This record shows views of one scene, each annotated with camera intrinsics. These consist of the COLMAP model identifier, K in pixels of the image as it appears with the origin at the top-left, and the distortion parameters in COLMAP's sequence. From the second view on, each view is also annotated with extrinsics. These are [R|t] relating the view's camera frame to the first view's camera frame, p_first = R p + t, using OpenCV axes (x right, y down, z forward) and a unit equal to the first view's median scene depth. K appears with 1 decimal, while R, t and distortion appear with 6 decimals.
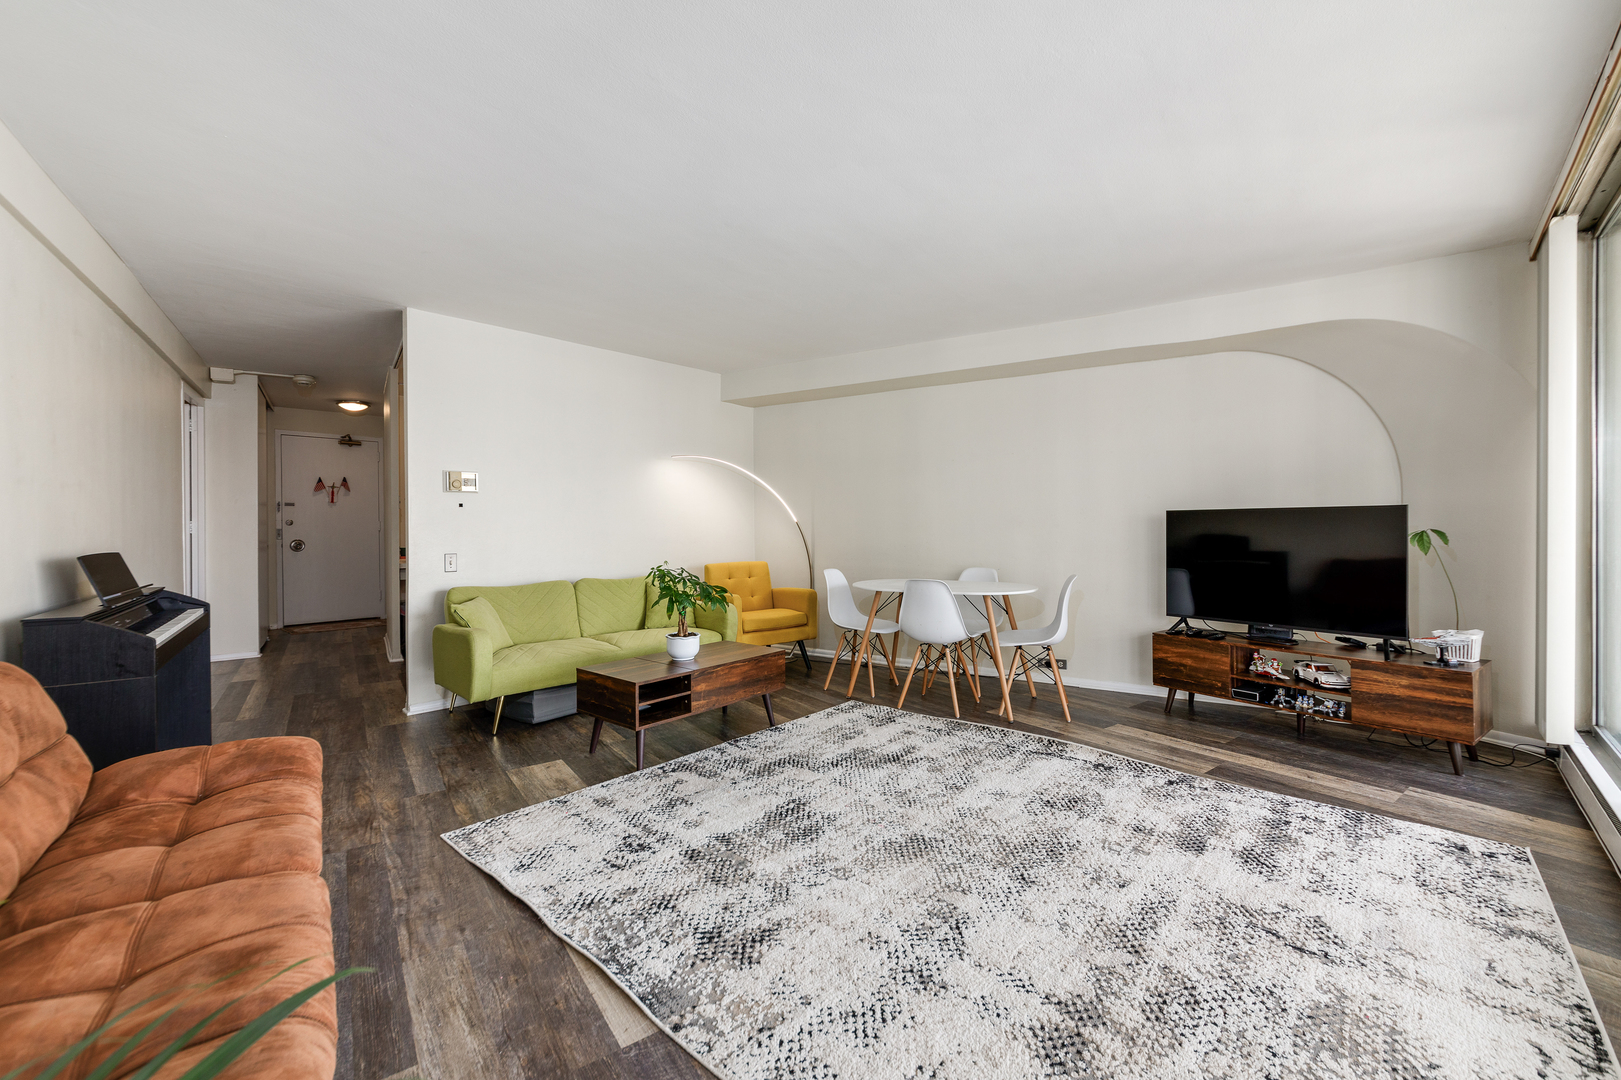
lens RADIAL K [[646.4, 0, 809.3], [0, 646.4, 529.7], [0, 0, 1]] dist [0.000257, 0.000201]
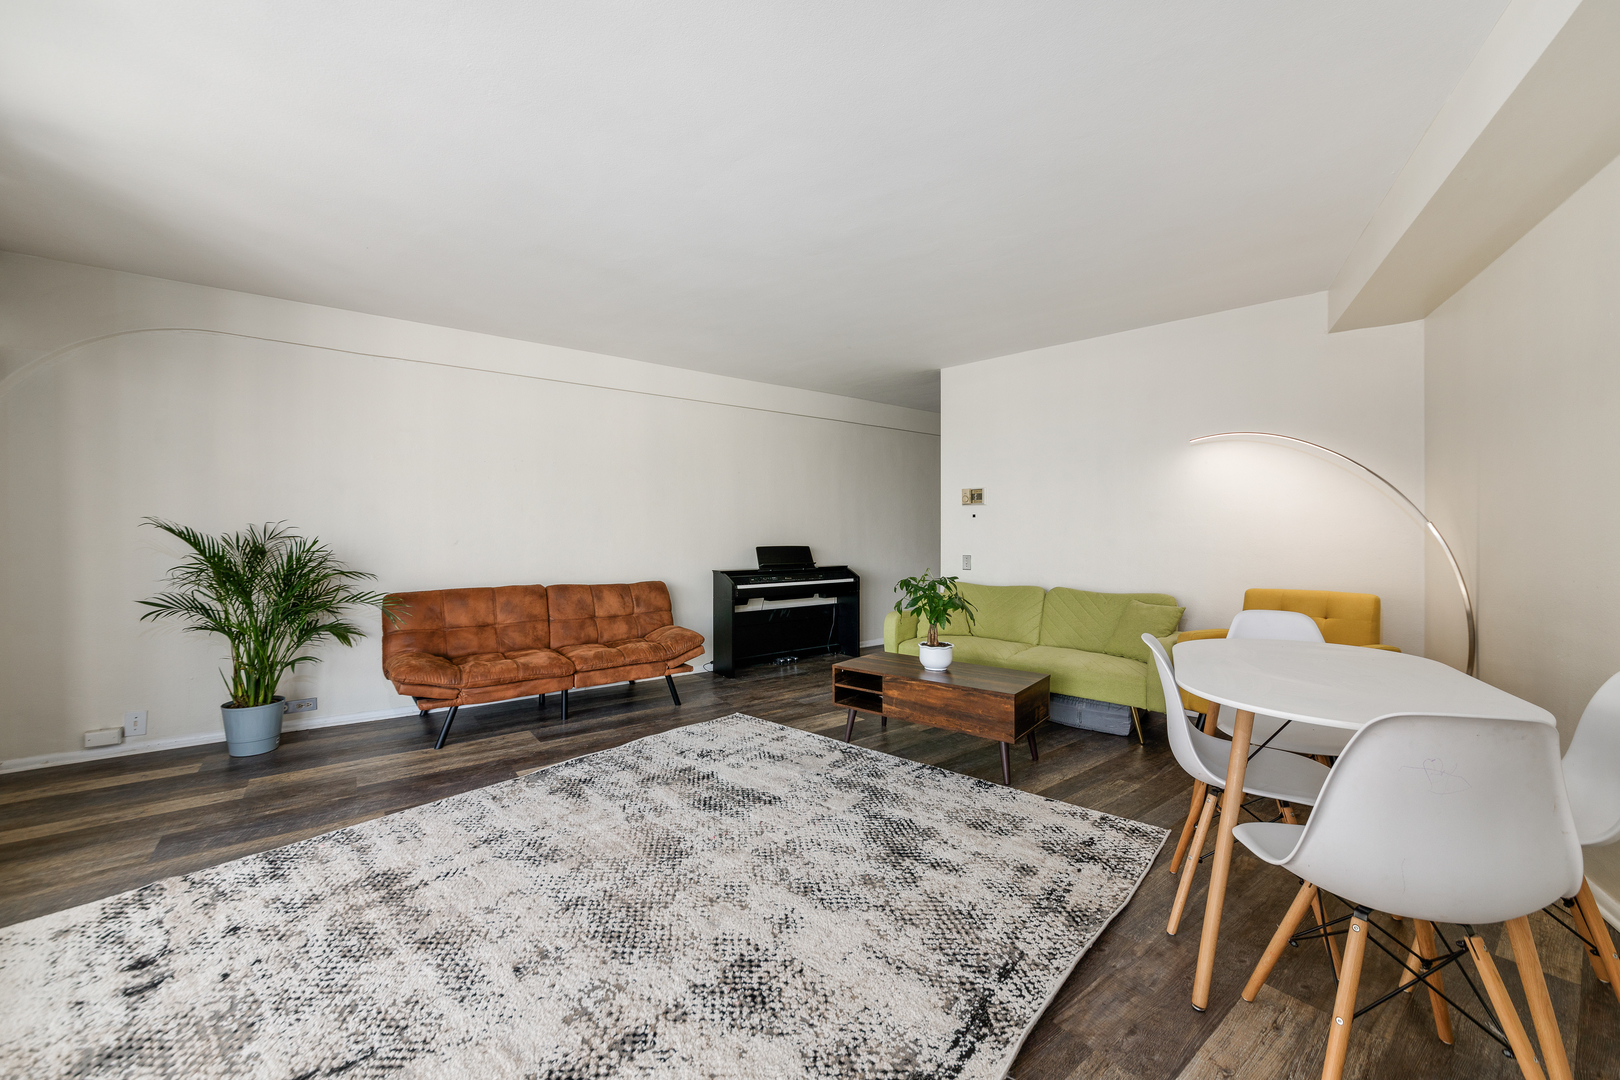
lens RADIAL K [[617.6, 0, 787.3], [0, 617.6, 541.3], [0, 0, 1]] dist [-0.001562, 0.003009]
pose [[0.009832, 0.018532, -0.999780, 1.019963], [0.000106, 0.999828, 0.018534, -0.012346], [0.999952, -0.000288, 0.009829, 1.073248]]
